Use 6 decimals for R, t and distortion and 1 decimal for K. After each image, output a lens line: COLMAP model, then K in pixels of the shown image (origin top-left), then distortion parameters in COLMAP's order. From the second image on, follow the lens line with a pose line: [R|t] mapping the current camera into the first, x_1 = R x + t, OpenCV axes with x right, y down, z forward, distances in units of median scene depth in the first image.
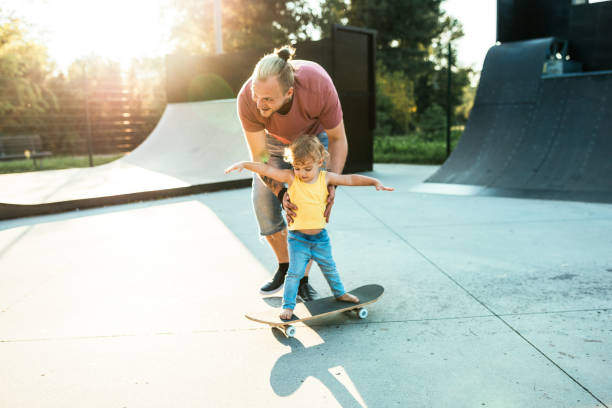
lens RADIAL K [[582.8, 0, 304.9], [0, 582.8, 203.1], [0, 0, 1]] dist [0.005346, -0.007809]
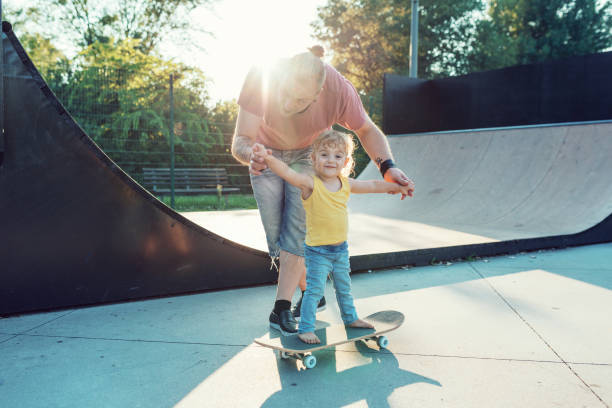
lens RADIAL K [[580.8, 0, 304.8], [0, 580.8, 203.9], [0, 0, 1]] dist [0.004654, -0.000397]
pose [[0.977909, 0.047354, -0.203598, -0.184873], [-0.063962, 0.995071, -0.075778, -0.005292], [0.199006, 0.087127, 0.976118, 0.202260]]
